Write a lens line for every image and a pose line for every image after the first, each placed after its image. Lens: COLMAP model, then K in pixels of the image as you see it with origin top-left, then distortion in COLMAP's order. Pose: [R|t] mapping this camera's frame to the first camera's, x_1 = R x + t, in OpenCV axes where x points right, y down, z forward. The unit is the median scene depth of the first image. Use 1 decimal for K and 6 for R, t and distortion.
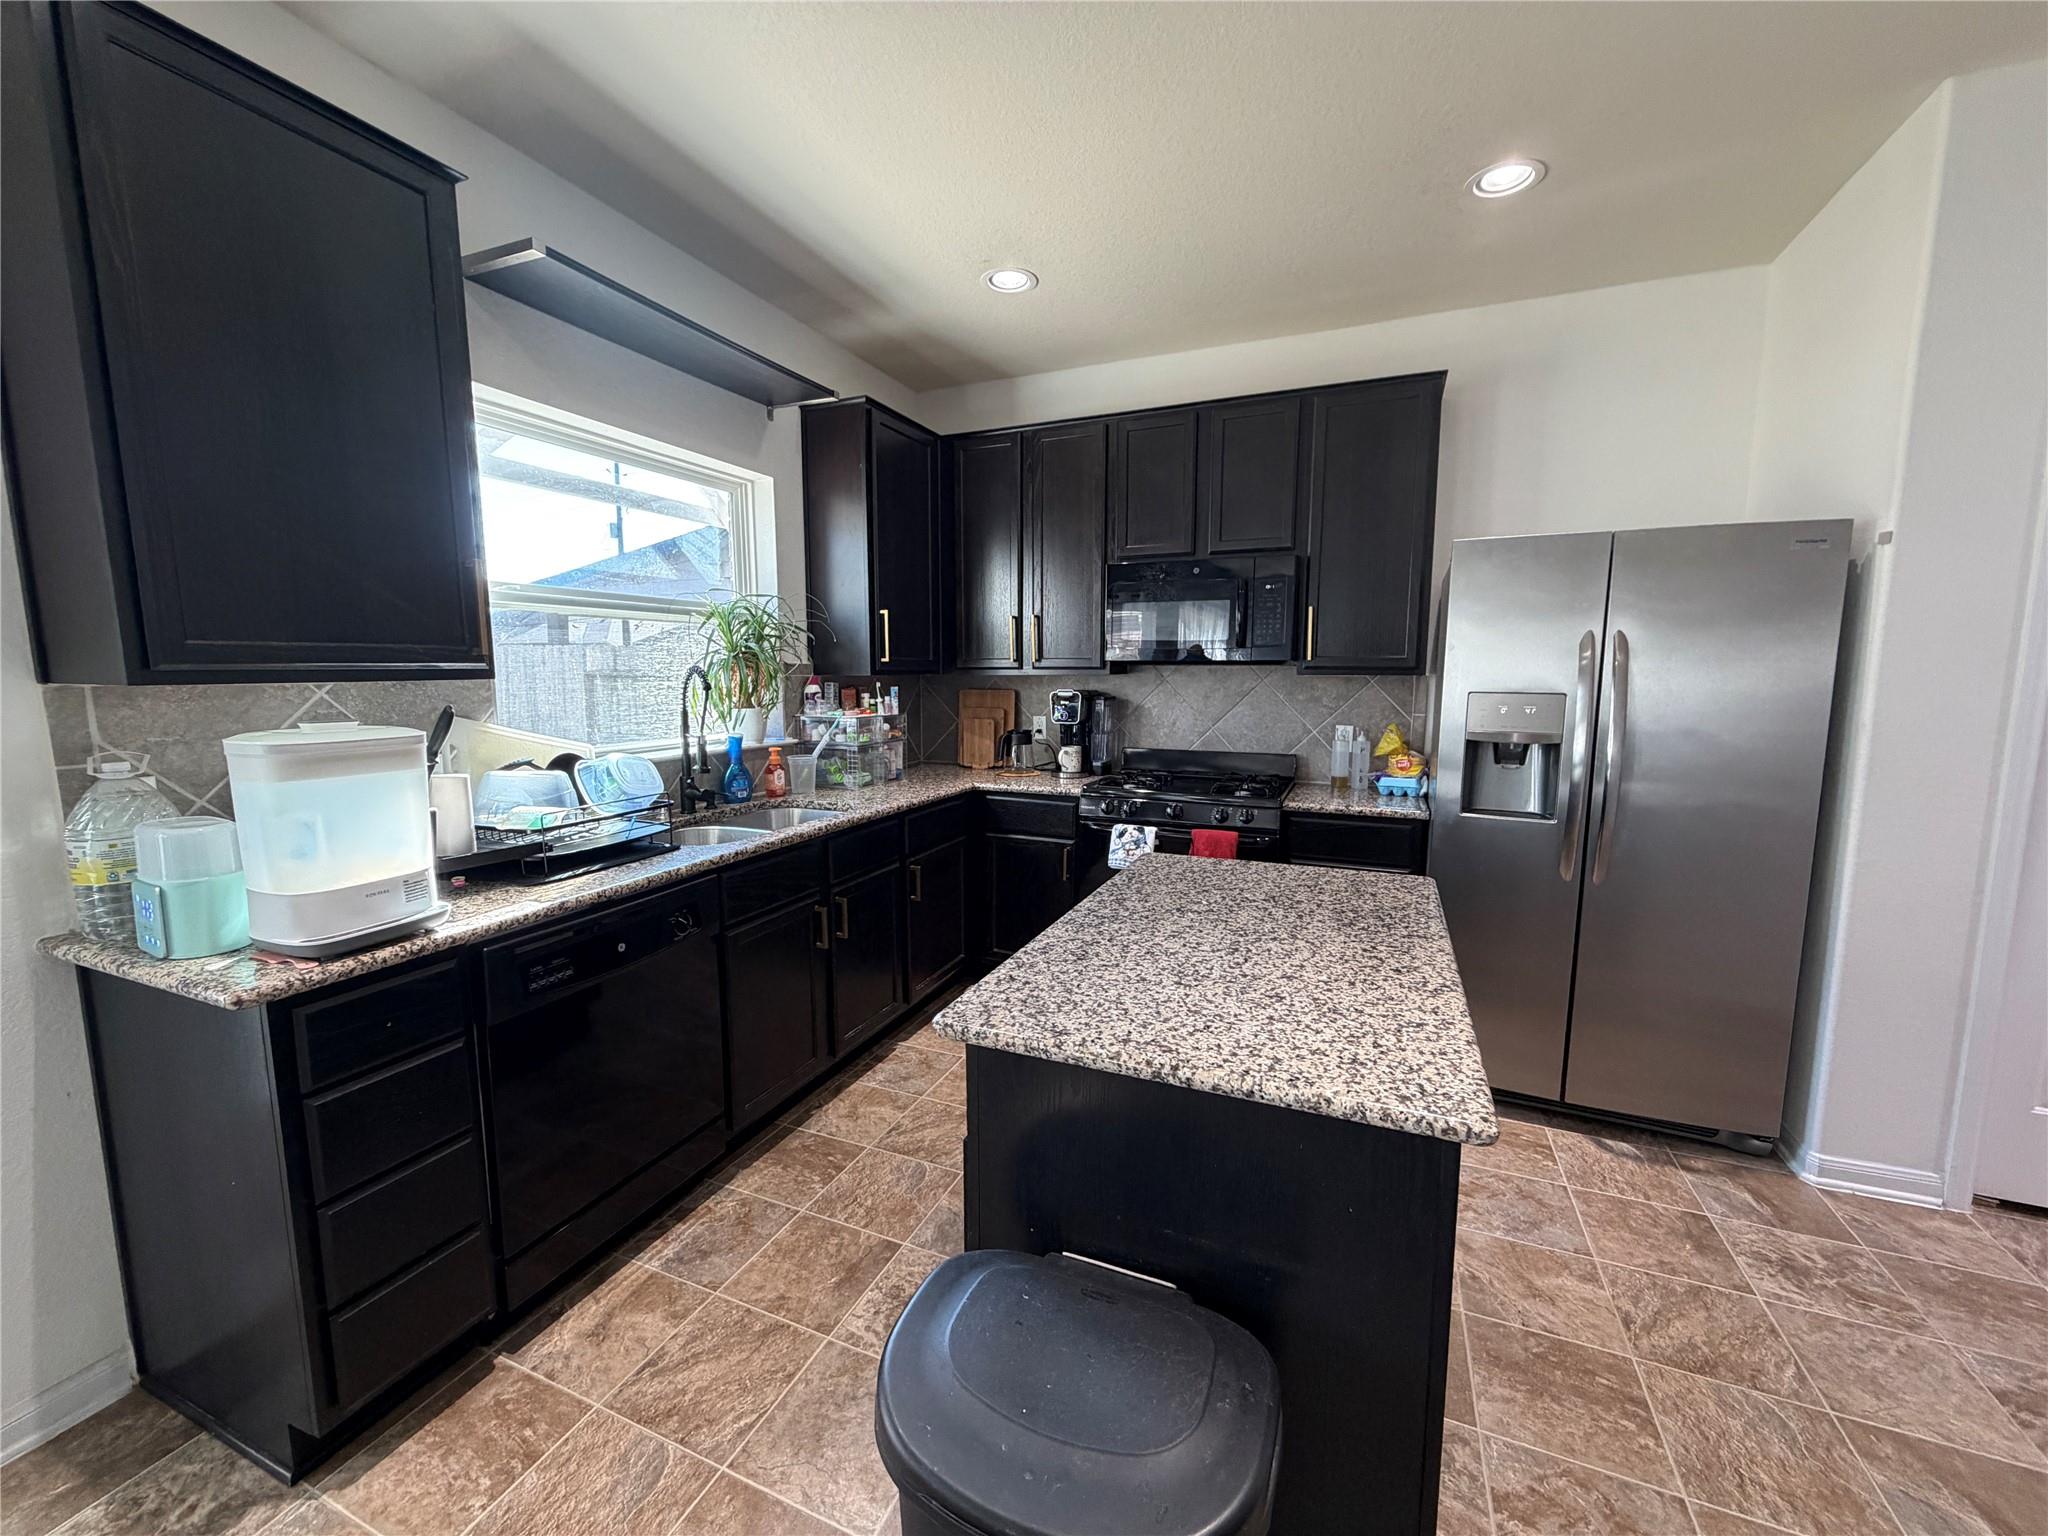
lens RADIAL K [[816.7, 0, 1024.0], [0, 816.7, 768.0], [0, 0, 1]] dist [-0.001426, -0.000094]
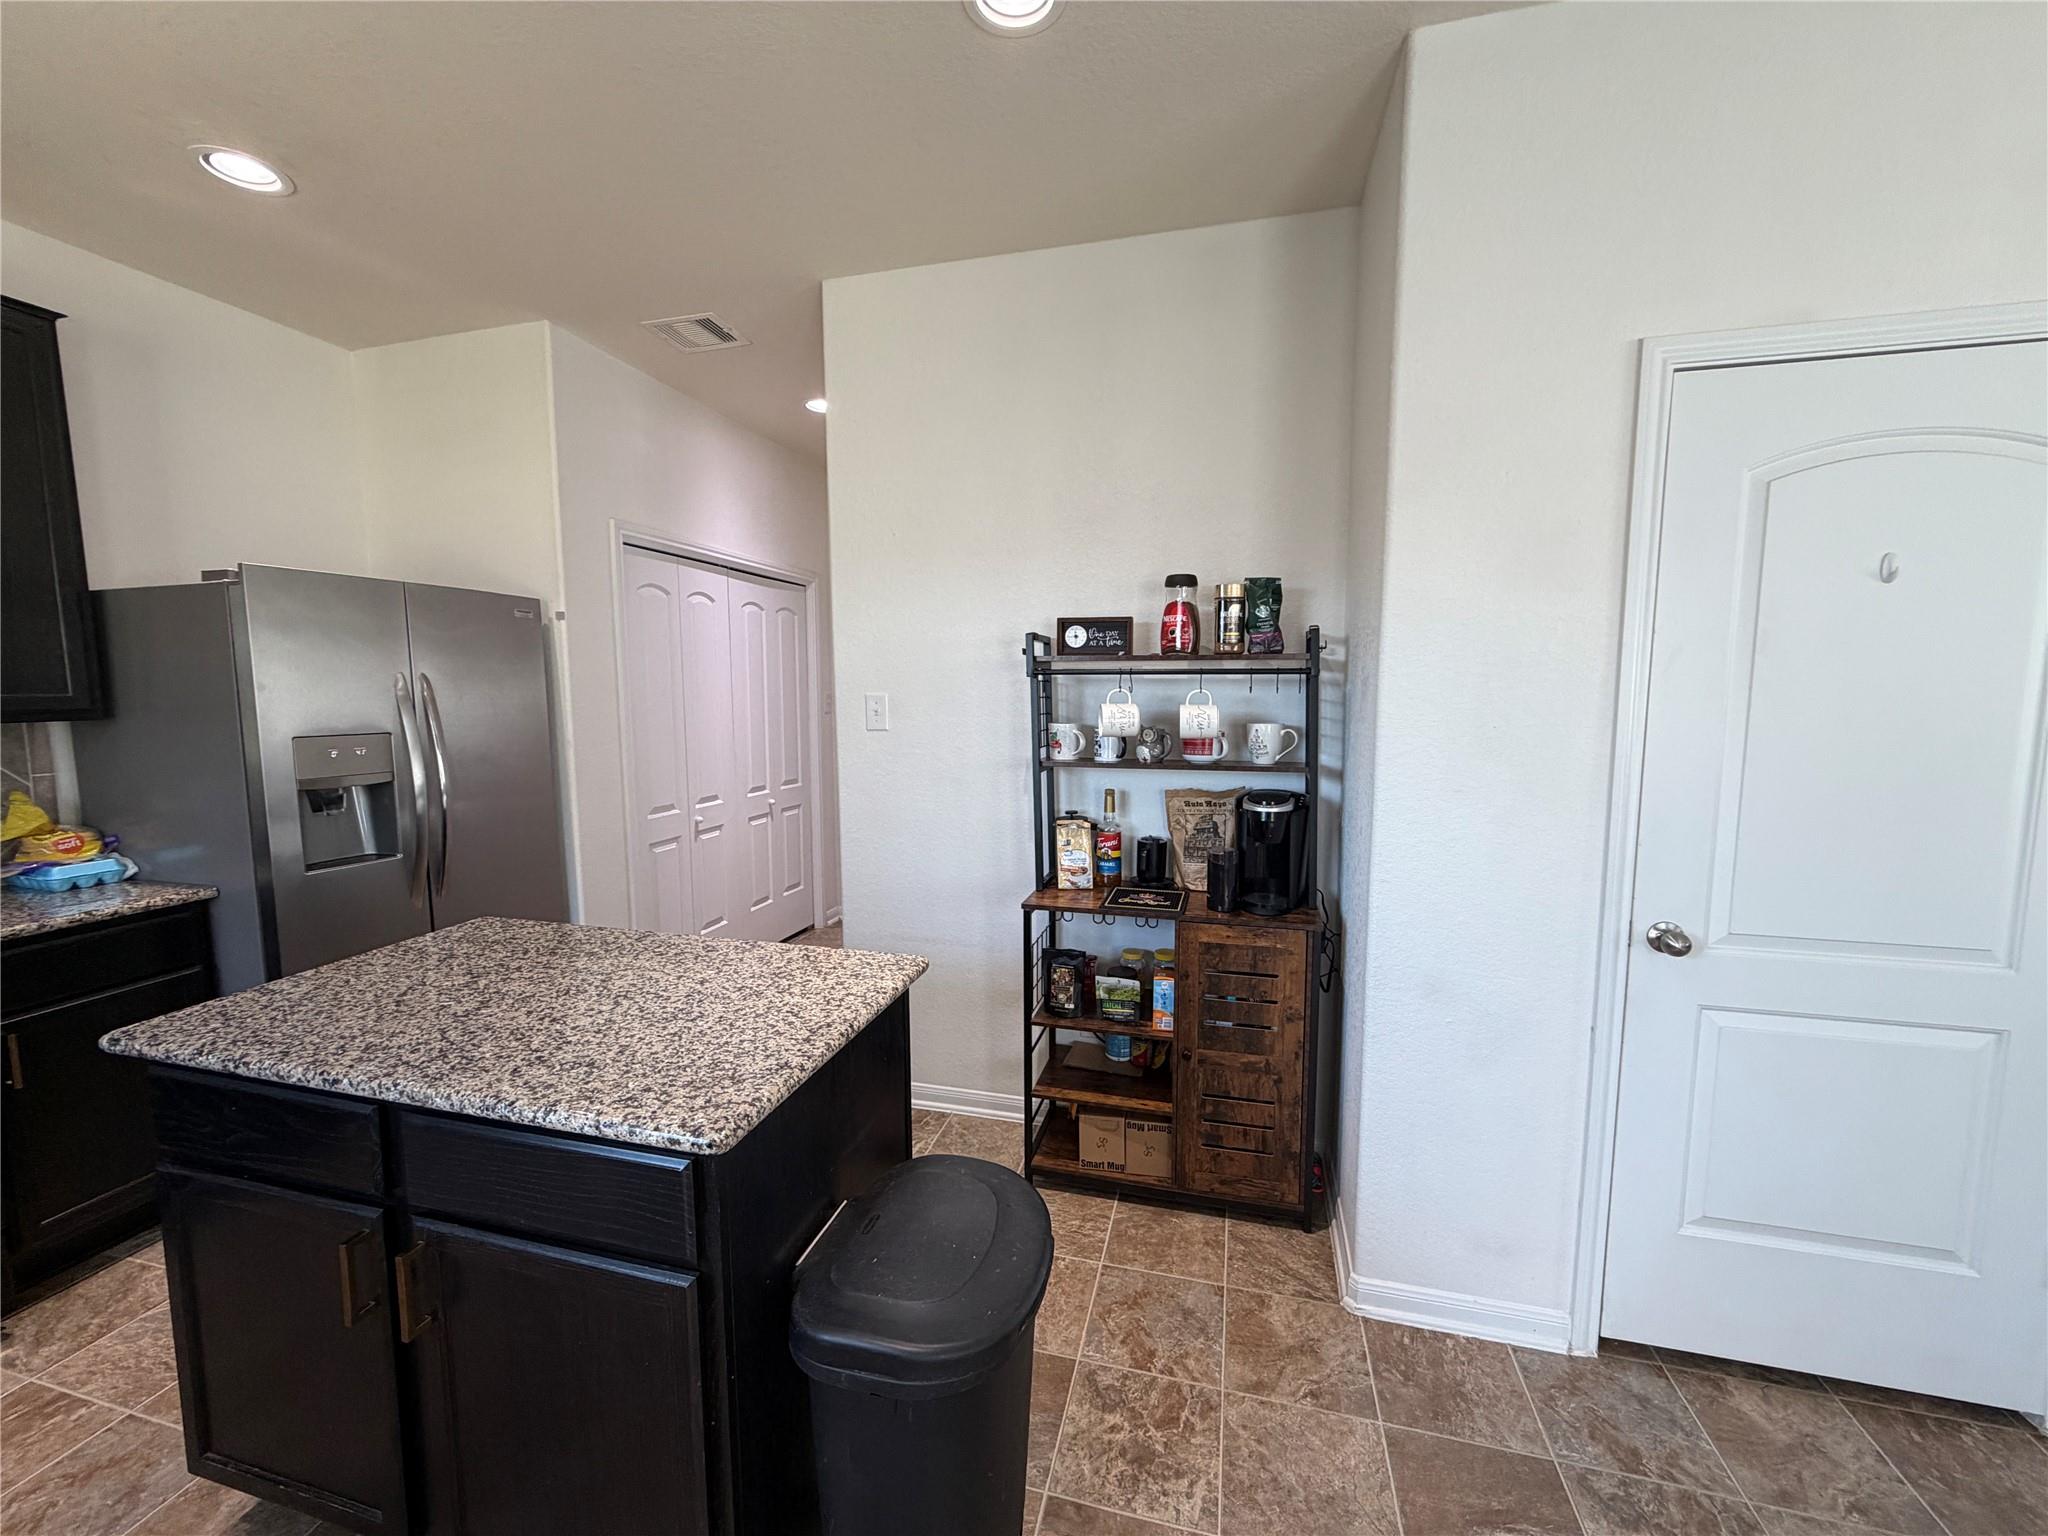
lens RADIAL K [[814.0, 0, 1024.0], [0, 814.0, 768.0], [0, 0, 1]] dist [-0.001726, 0.000147]
pose [[-0.149117, -0.098110, 0.983940, -0.768453], [0.122503, 0.985567, 0.116837, -0.112935], [-0.981202, 0.137958, -0.134946, 0.586826]]
